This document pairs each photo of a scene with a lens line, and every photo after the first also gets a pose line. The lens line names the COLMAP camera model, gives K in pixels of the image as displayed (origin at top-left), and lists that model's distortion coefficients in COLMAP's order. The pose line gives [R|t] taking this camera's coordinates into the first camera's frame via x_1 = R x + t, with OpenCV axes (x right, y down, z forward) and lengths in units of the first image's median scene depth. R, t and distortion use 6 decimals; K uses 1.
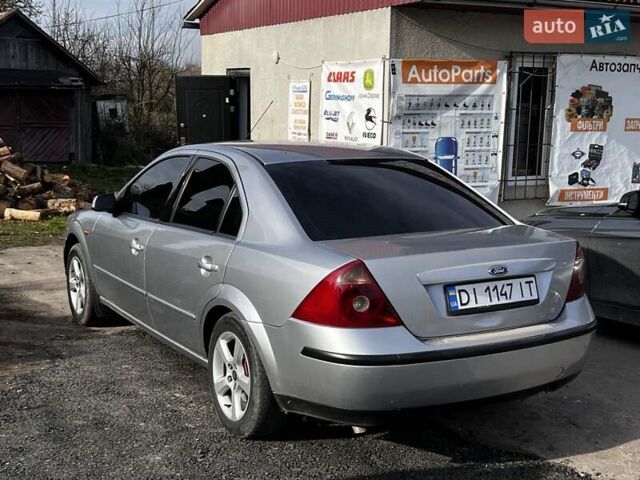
lens RADIAL K [[878.4, 0, 320.0], [0, 878.4, 240.0], [0, 0, 1]] dist [-0.029493, -0.122662]
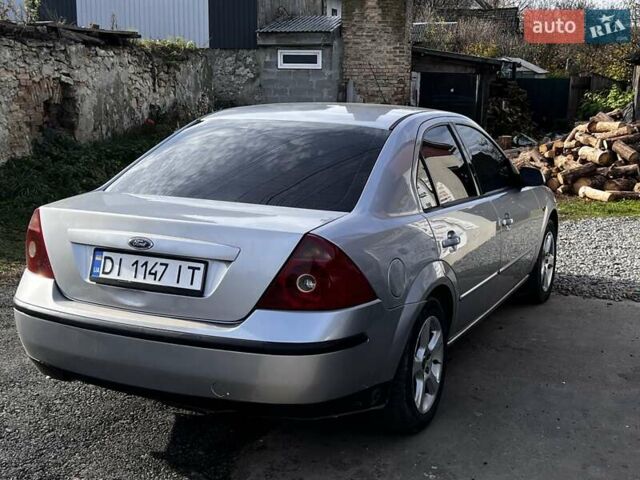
lens RADIAL K [[878.4, 0, 320.0], [0, 878.4, 240.0], [0, 0, 1]] dist [-0.029493, -0.122662]
pose [[0.589964, 0.150592, -0.793262, 0.257266], [-0.138998, 0.986728, 0.083945, -0.017144], [0.795376, 0.060738, 0.603066, 0.159716]]
